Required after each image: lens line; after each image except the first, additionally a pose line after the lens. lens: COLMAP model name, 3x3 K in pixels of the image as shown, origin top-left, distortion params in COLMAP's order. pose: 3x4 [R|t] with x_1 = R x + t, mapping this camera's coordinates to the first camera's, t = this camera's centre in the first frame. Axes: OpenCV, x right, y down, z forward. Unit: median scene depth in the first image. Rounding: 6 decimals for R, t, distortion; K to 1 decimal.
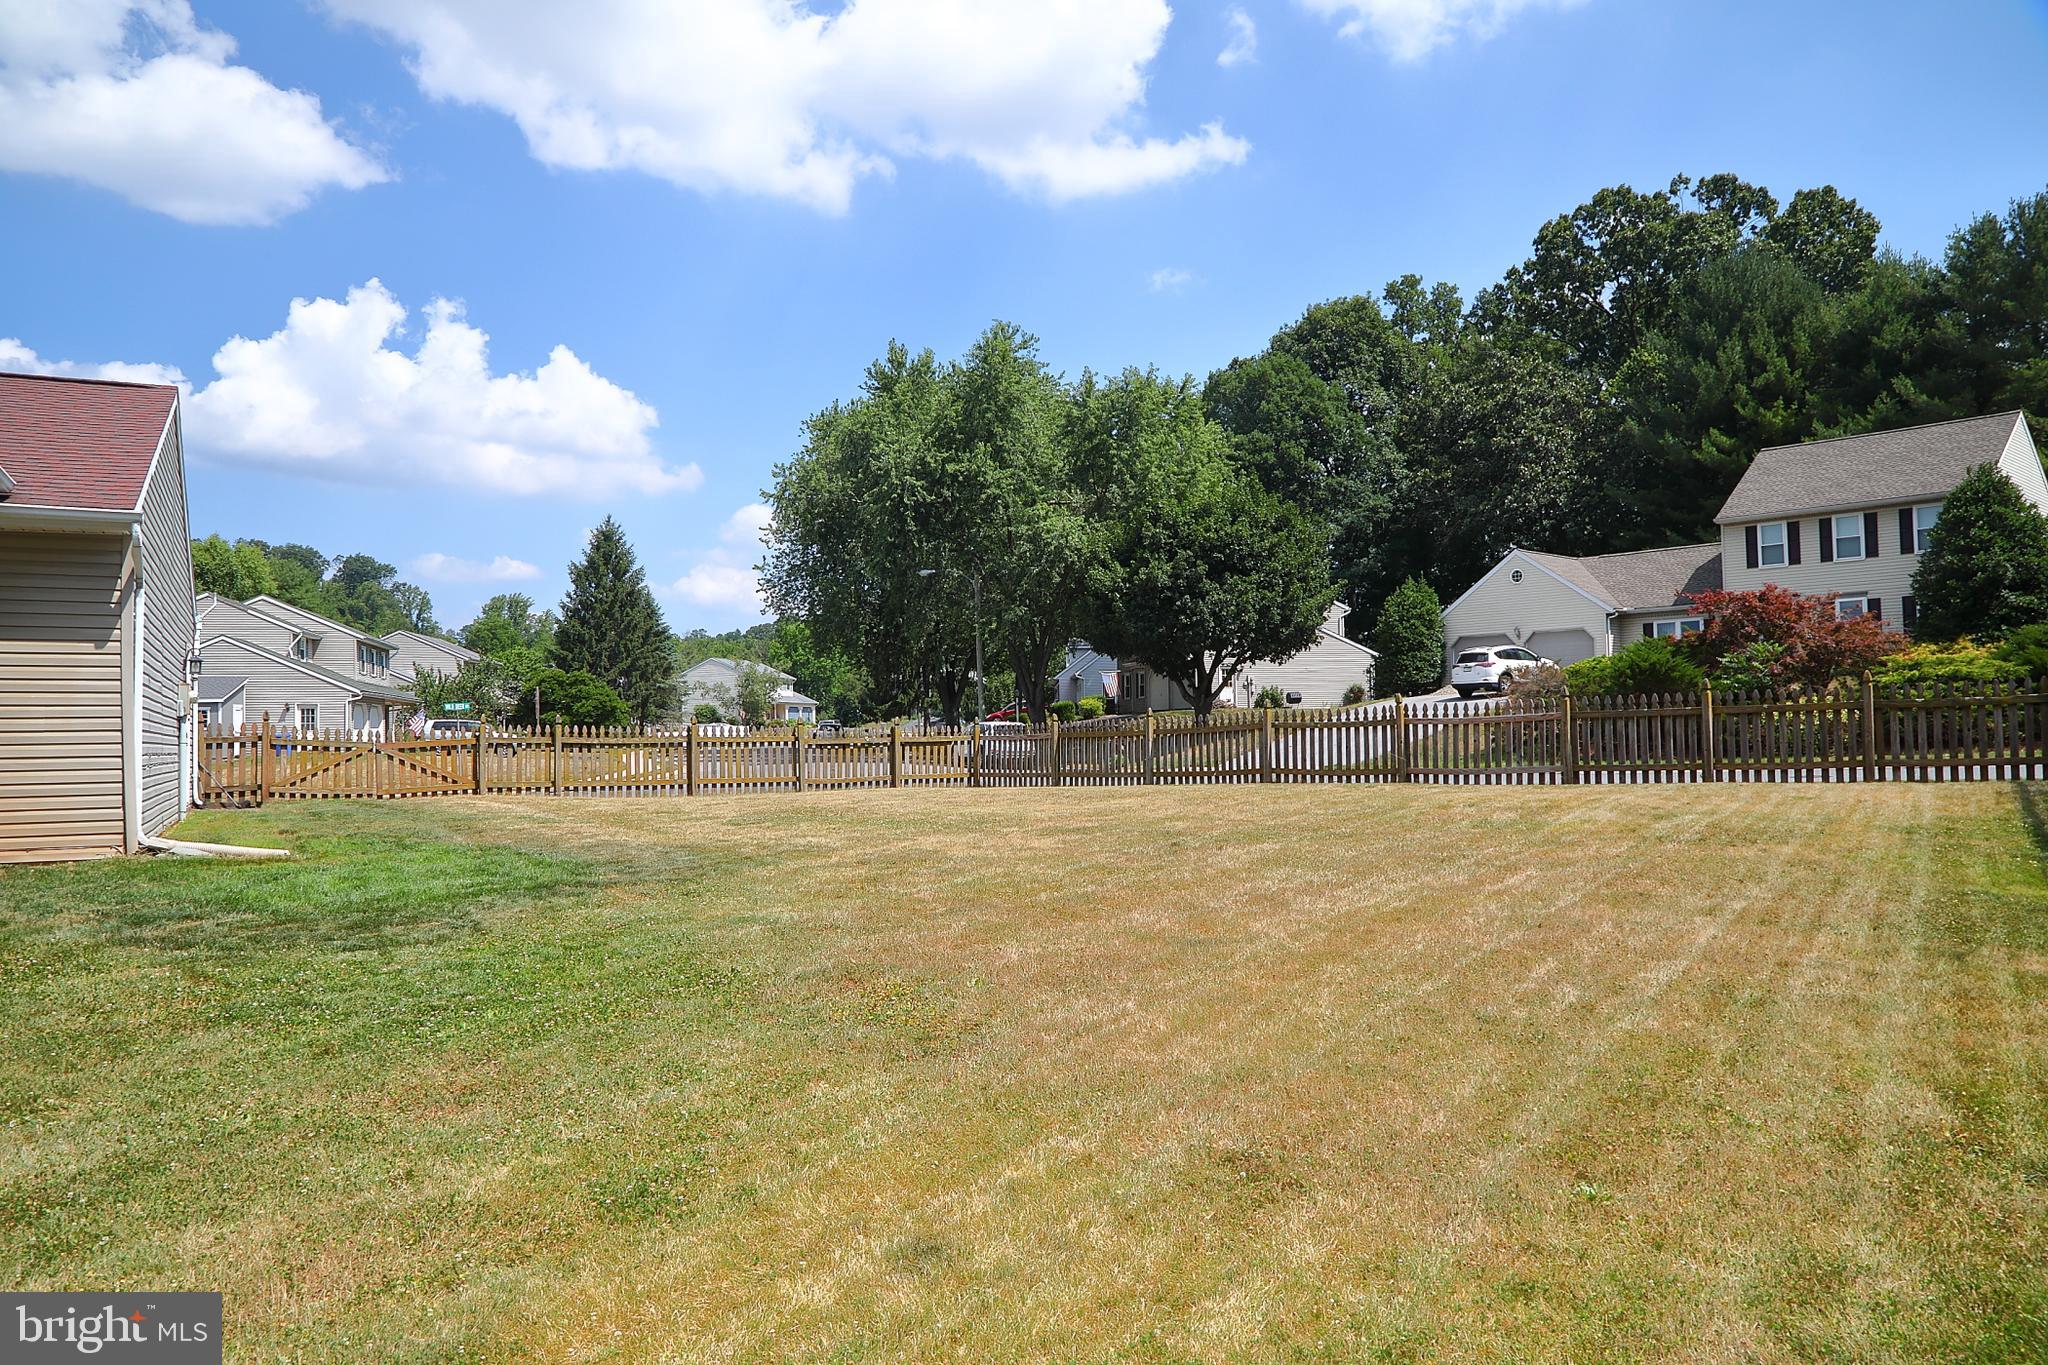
lens RADIAL K [[1431.6, 0, 1014.1], [0, 1431.6, 682.7], [0, 0, 1]] dist [-0.092176, 0.047519]
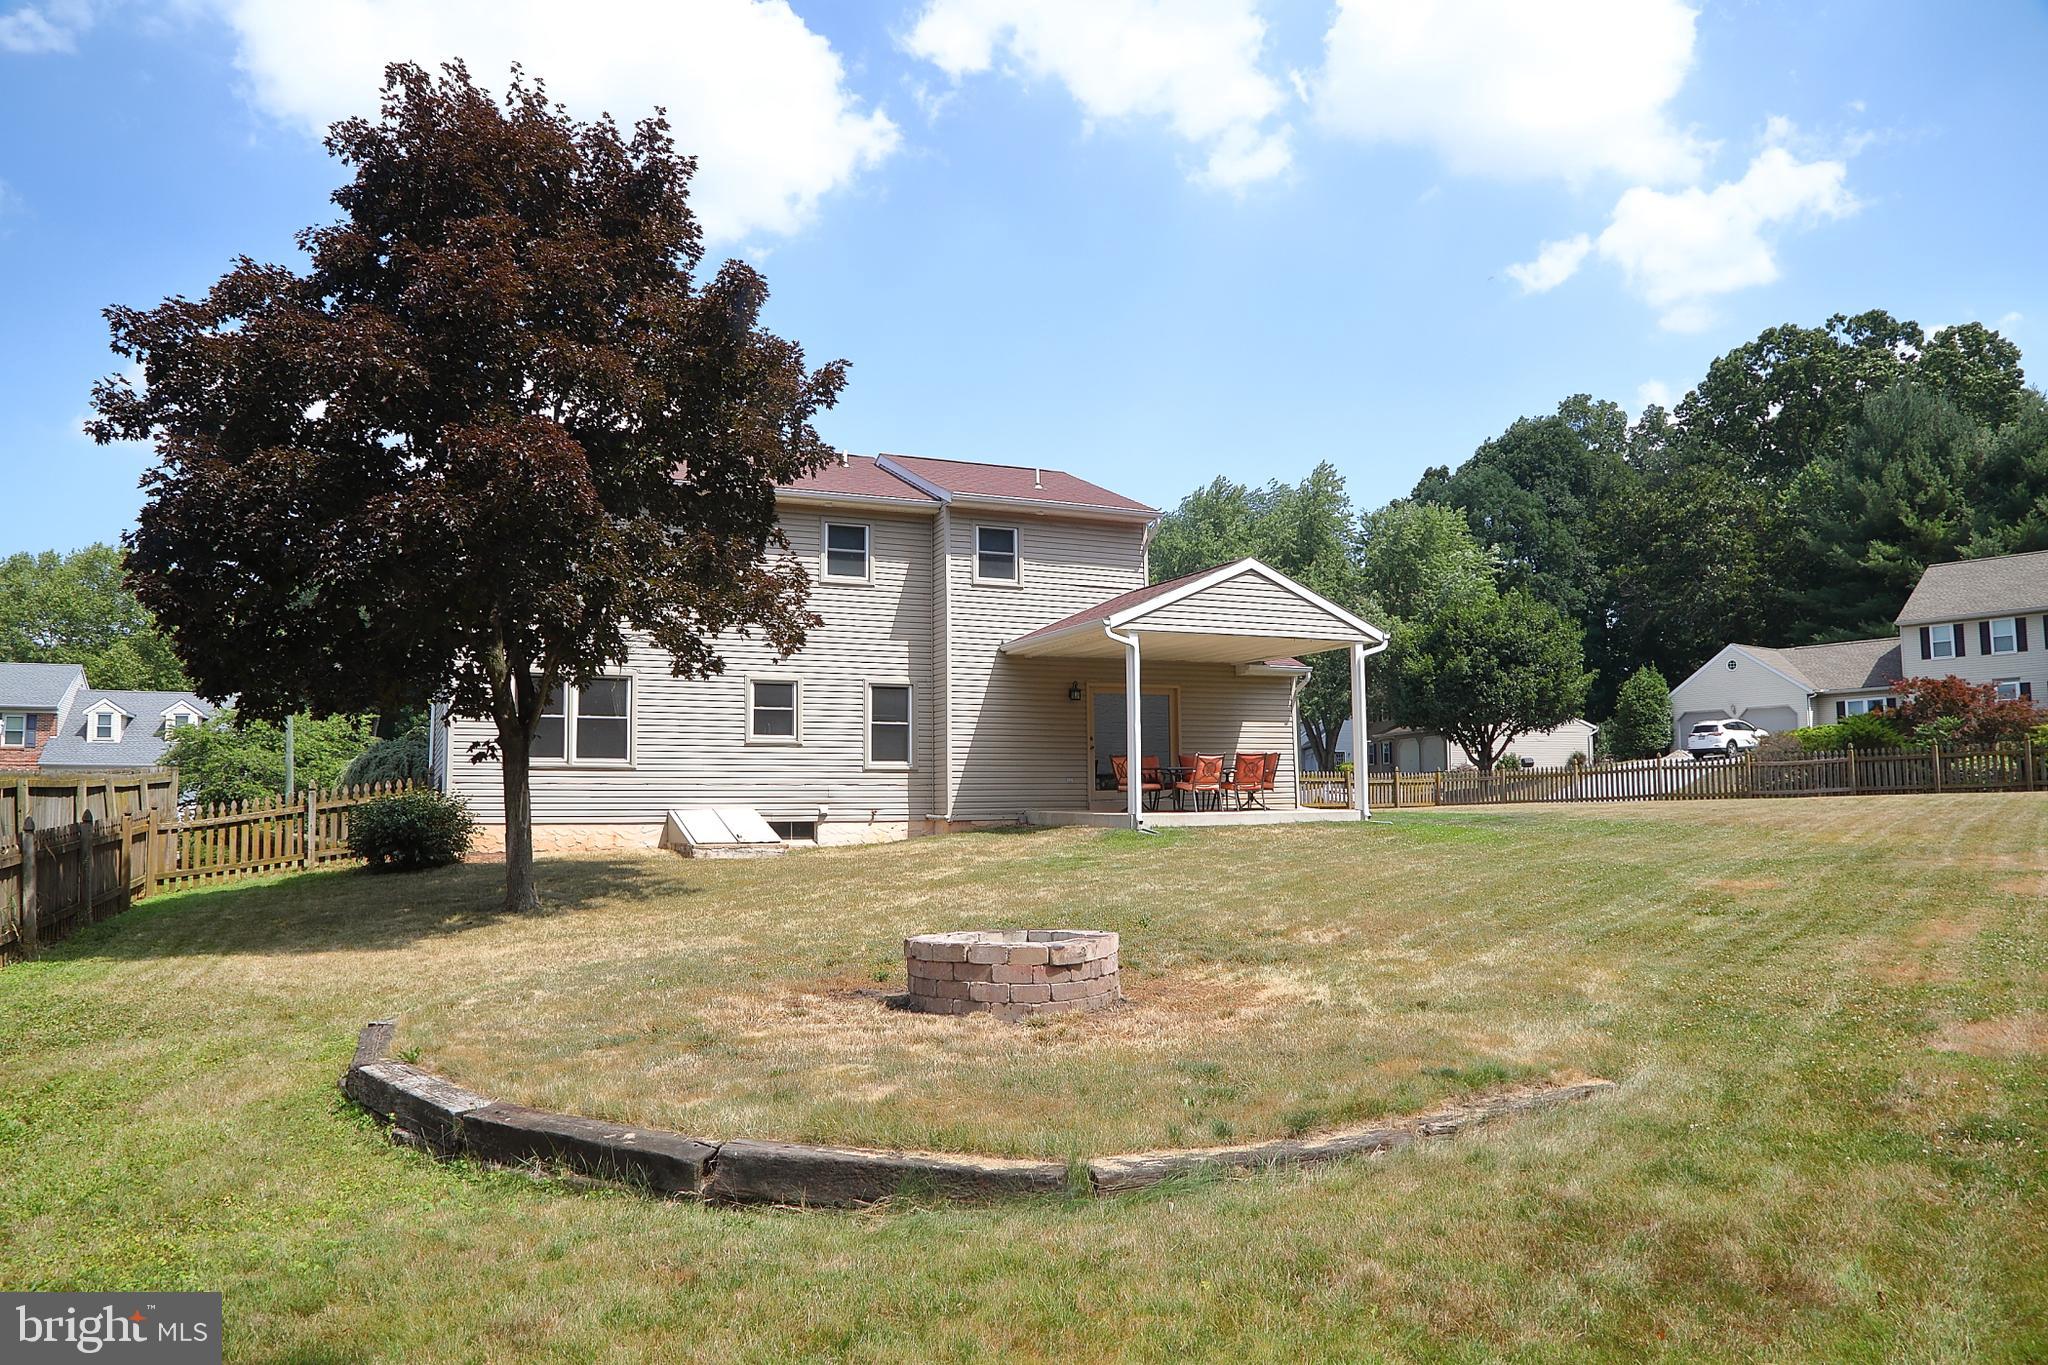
lens RADIAL K [[1402.3, 0, 1024.0], [0, 1402.3, 682.5], [0, 0, 1]] dist [-0.122725, 0.072858]
pose [[0.996247, -0.001623, -0.086541, -0.183159], [-0.002877, 0.998651, -0.051853, 0.006476], [0.086508, 0.051907, 0.994898, -0.289842]]
